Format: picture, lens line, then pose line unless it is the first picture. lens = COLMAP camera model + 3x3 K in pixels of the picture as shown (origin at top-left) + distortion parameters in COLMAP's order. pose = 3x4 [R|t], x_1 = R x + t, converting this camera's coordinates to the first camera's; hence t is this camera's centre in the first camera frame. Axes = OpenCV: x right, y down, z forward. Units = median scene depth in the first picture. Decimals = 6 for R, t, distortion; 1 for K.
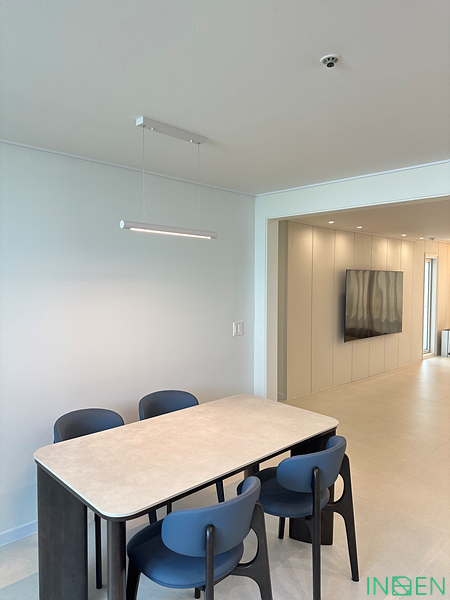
lens RADIAL K [[419.9, 0, 225.0], [0, 419.9, 300.0], [0, 0, 1]] dist [0.155001, -0.249514]
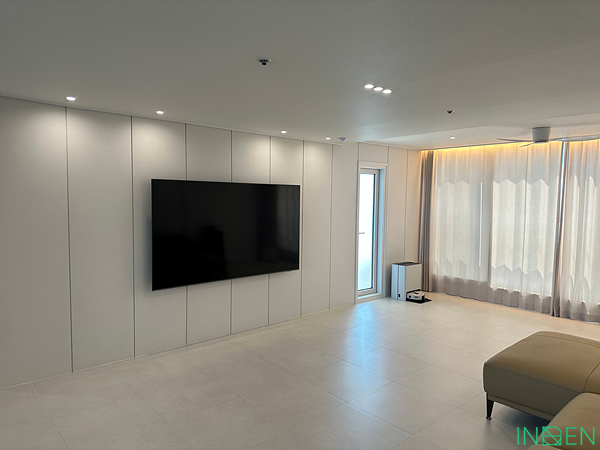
lens RADIAL K [[419.9, 0, 300.0], [0, 419.9, 225.0], [0, 0, 1]] dist [0.155001, -0.249514]
pose [[0.998938, 0.009807, -0.045009, 0.445645], [-0.008872, 0.999741, 0.020936, -0.014317], [0.045203, -0.020515, 0.998767, 0.294783]]
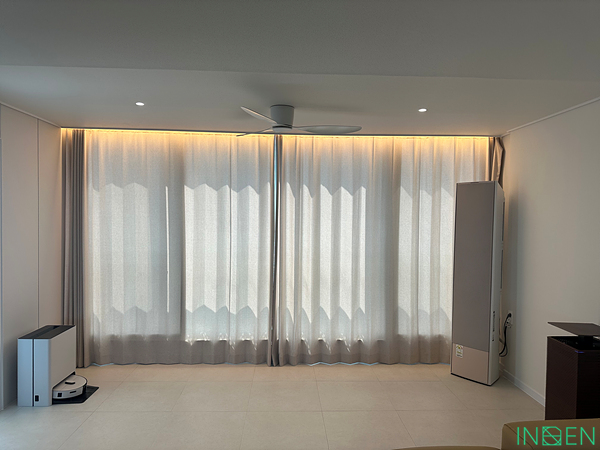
lens RADIAL K [[419.9, 0, 300.0], [0, 419.9, 225.0], [0, 0, 1]] dist [0.155001, -0.249514]
pose [[0.672794, -0.018804, 0.739591, 0.466795], [0.022994, 0.999725, 0.004501, -0.032111], [-0.739473, 0.013978, 0.673041, 0.659347]]
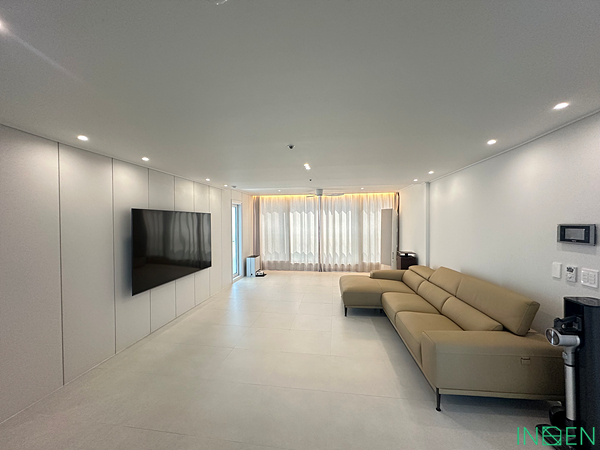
lens RADIAL K [[239.2, 0, 300.0], [0, 239.2, 225.0], [0, 0, 1]] dist [-0.000163, 0.000032]
pose [[0.791852, -0.020074, 0.610383, 0.214147], [0.038108, 0.999136, -0.016578, -0.015530], [-0.609523, 0.036388, 0.791933, 0.351607]]
